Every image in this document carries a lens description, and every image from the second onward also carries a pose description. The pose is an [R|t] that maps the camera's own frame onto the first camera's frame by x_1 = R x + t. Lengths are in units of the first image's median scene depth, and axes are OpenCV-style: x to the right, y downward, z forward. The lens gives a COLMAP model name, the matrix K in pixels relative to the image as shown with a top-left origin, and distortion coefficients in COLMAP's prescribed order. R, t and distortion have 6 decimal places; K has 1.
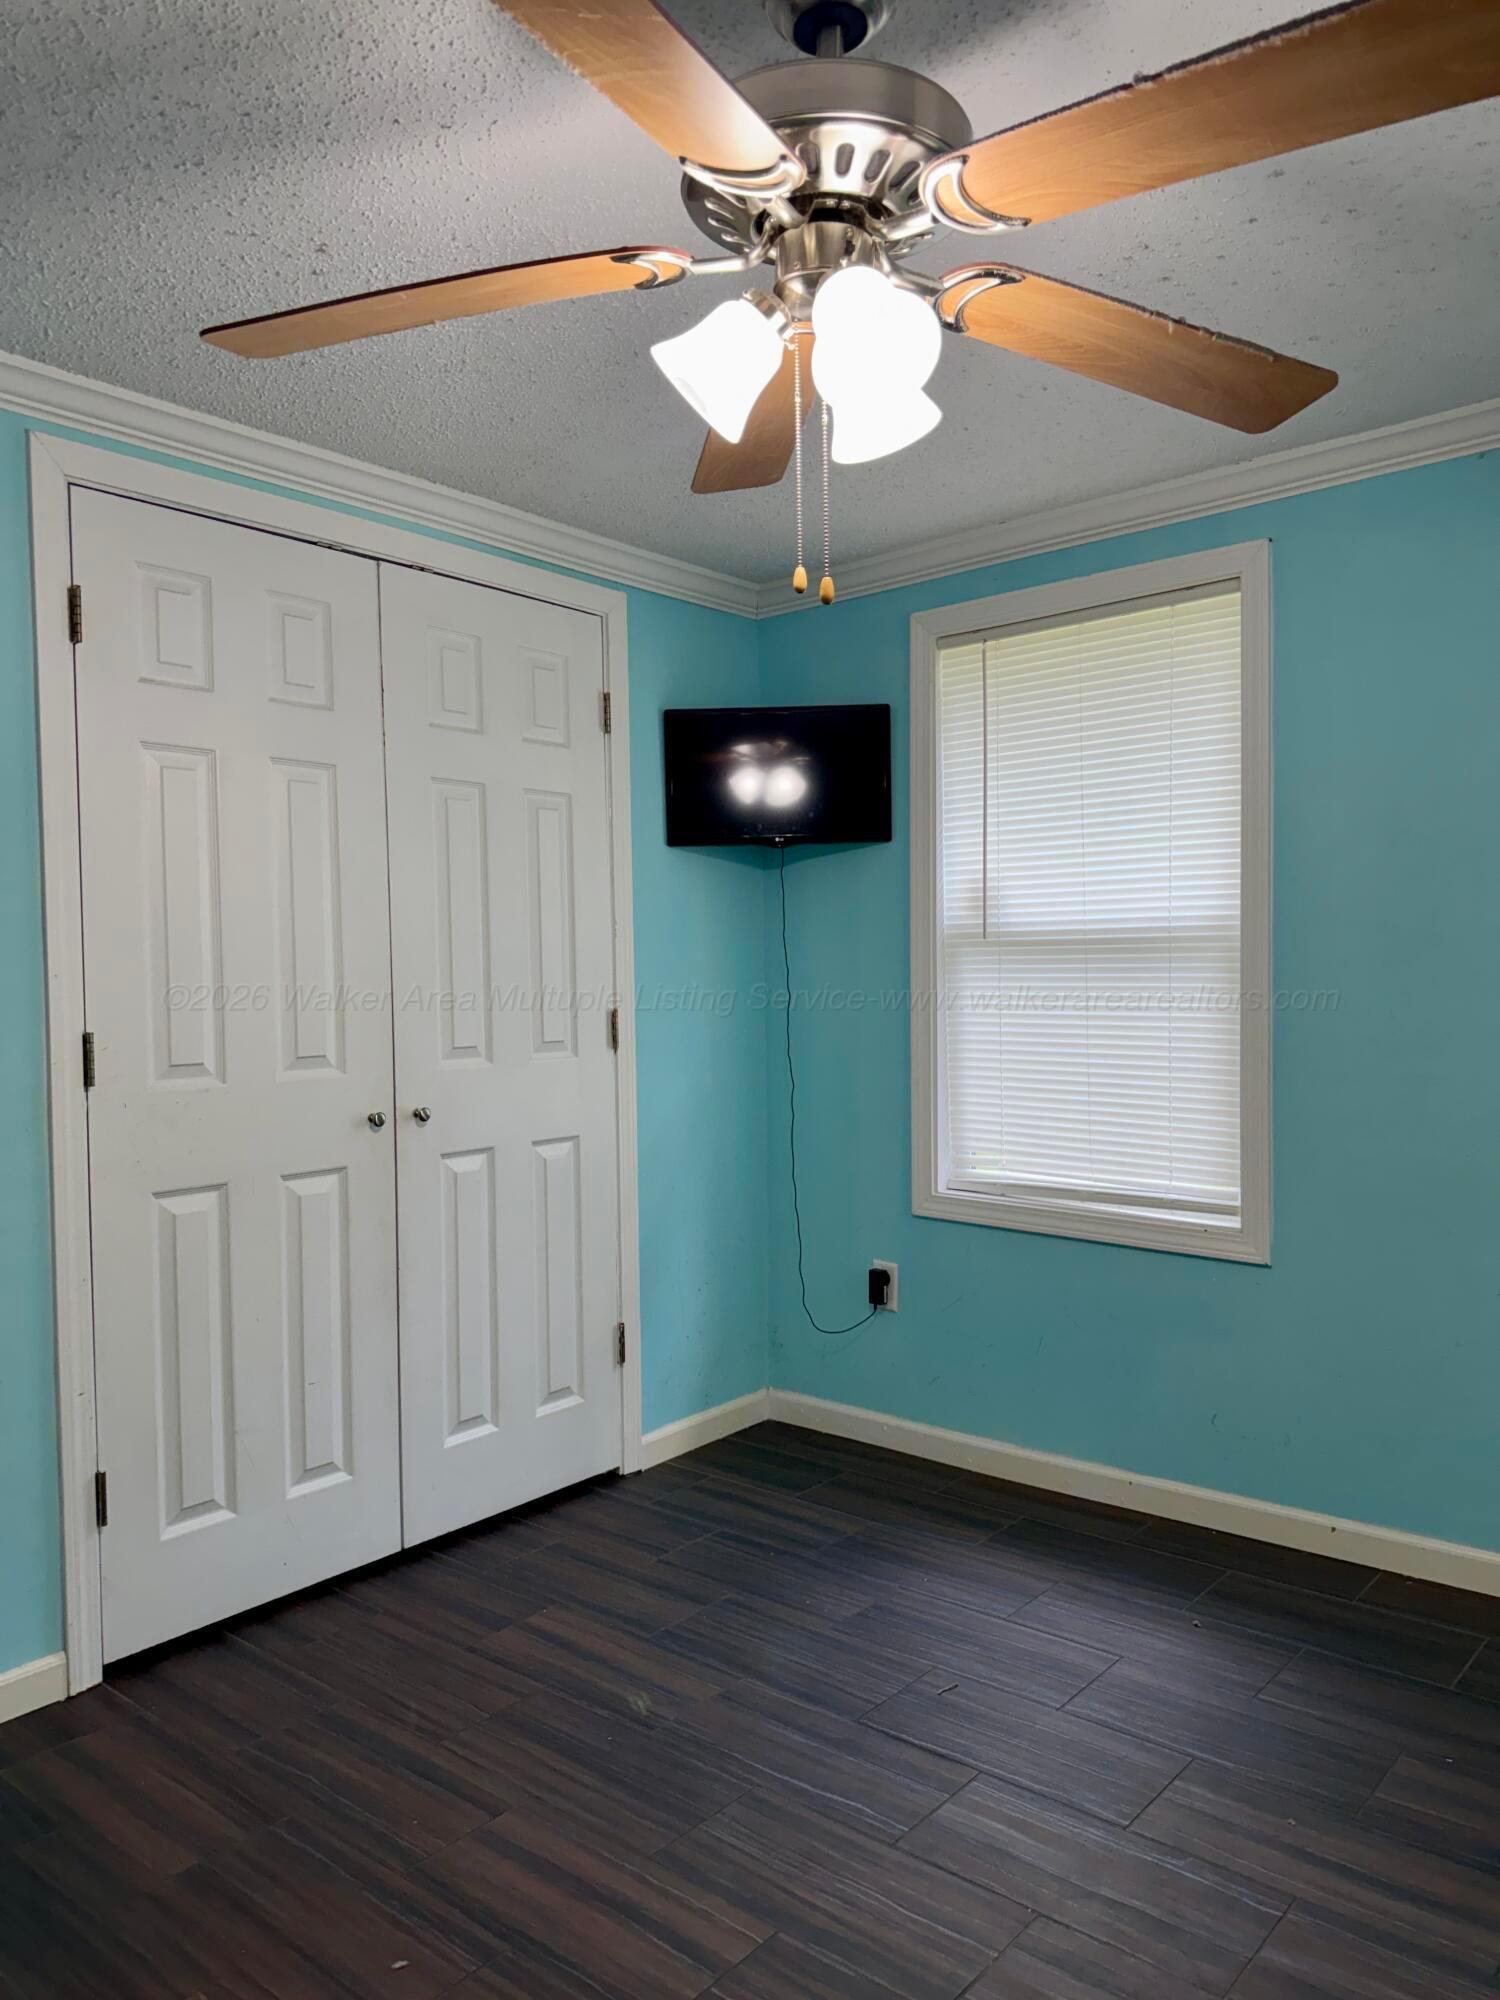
lens RADIAL K [[1400.4, 0, 751.0], [0, 1400.4, 1006.4], [0, 0, 1]] dist [0.051256, -0.053612]
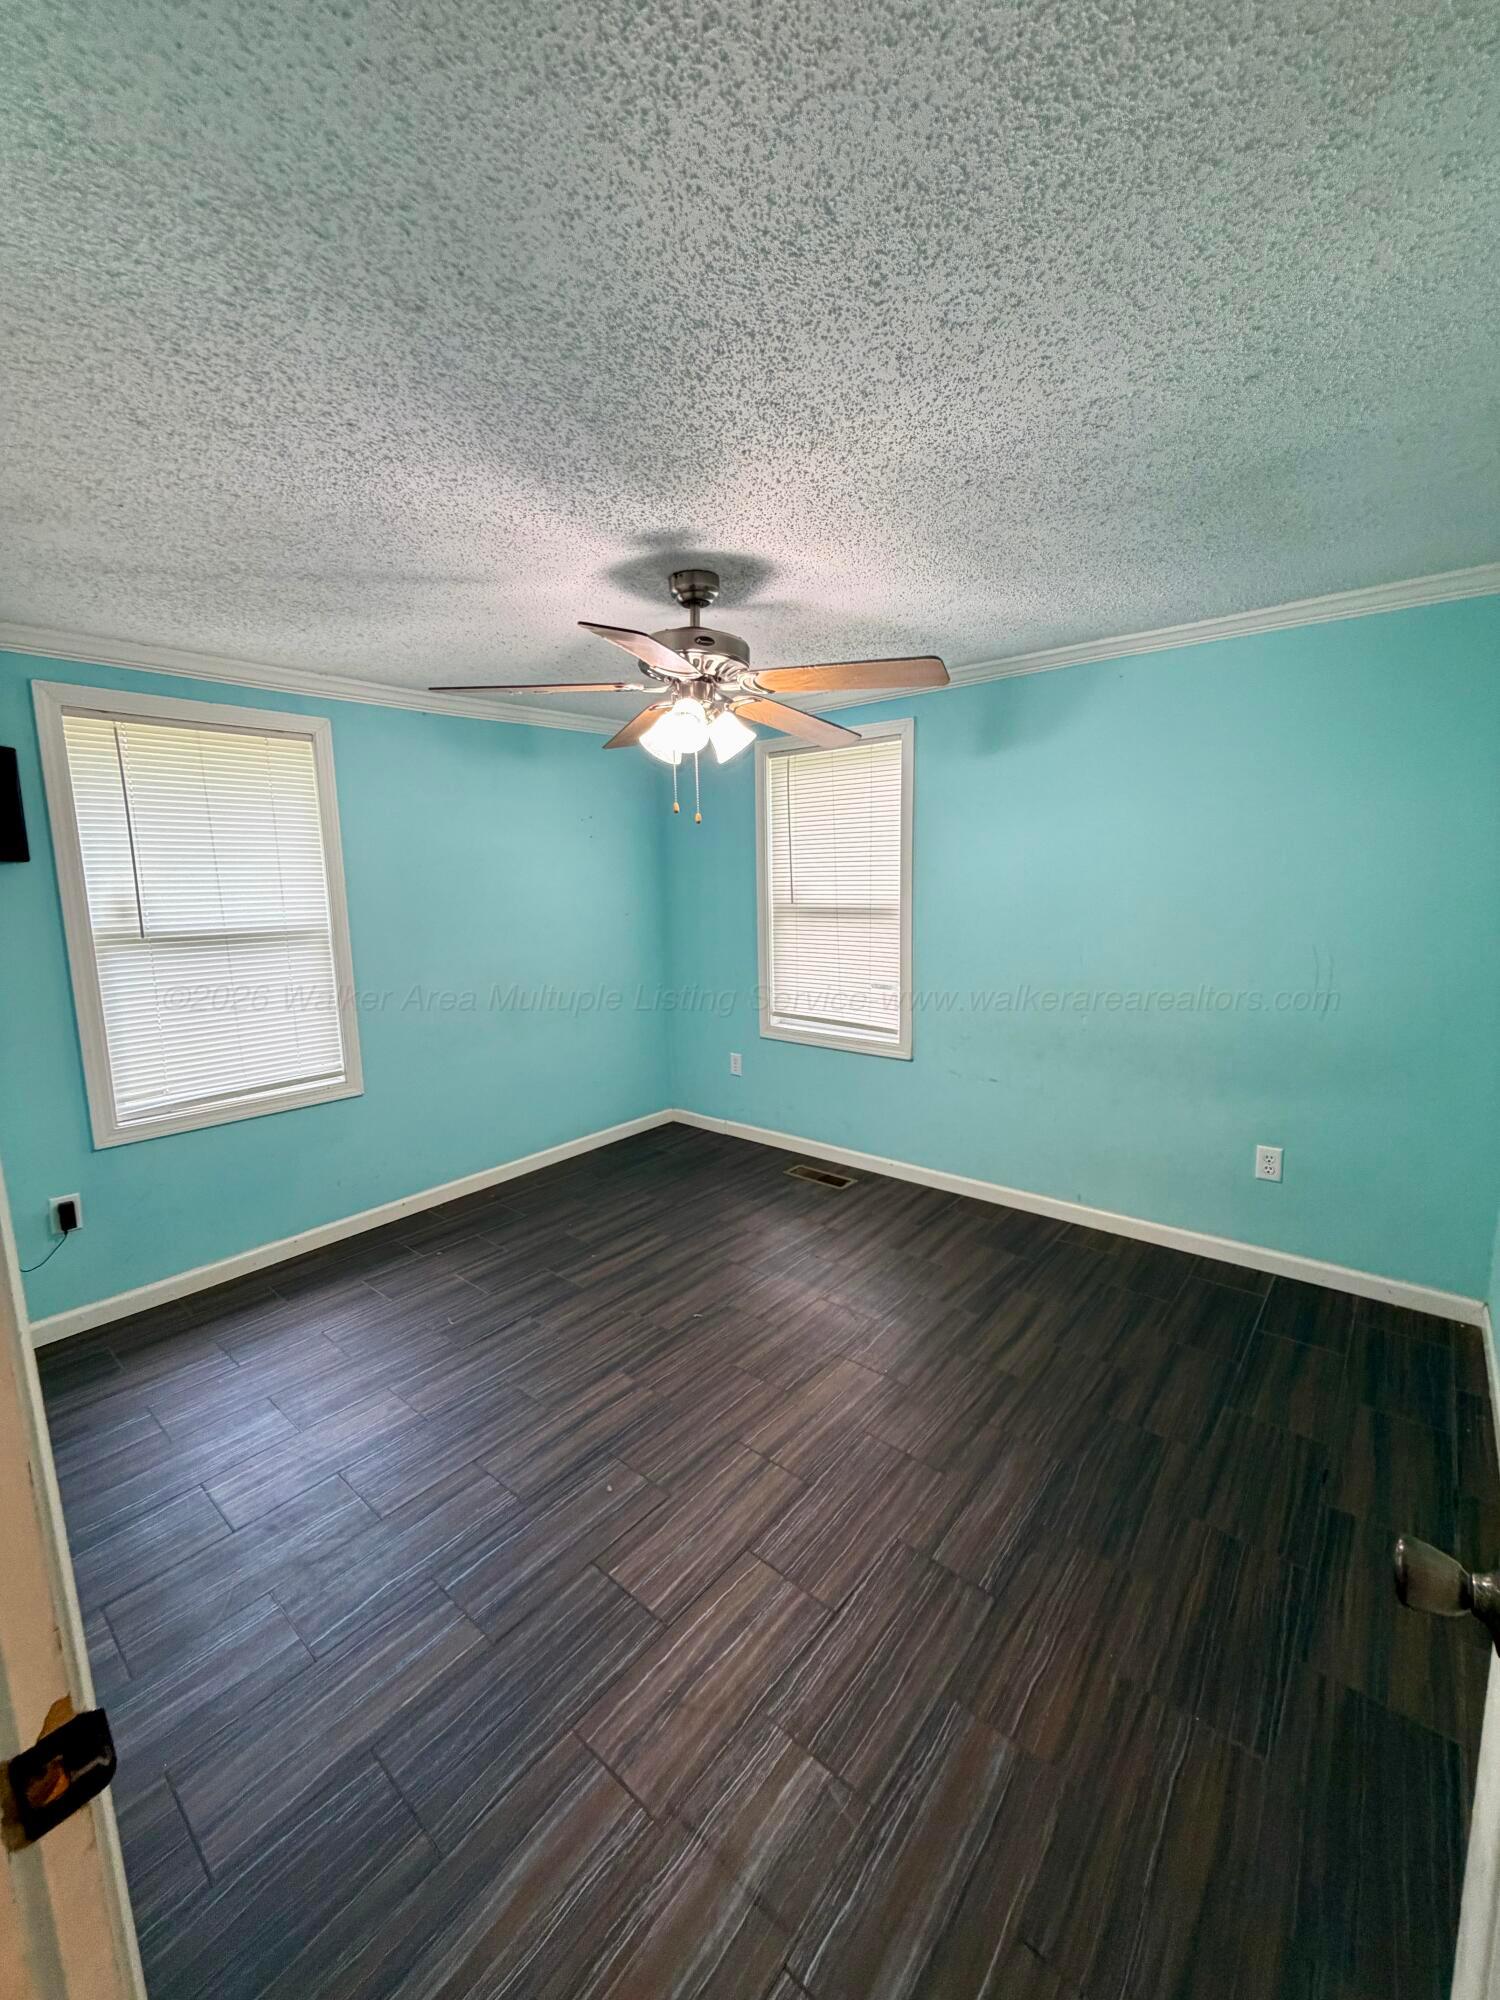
lens RADIAL K [[797.9, 0, 739.3], [0, 797.9, 995.4], [0, 0, 1]] dist [0.009323, 0.000029]
pose [[0.002389, -0.136610, 0.990622, -0.653335], [0.044661, 0.989651, 0.136369, -0.076734], [-0.998999, 0.043916, 0.008465, 0.404868]]
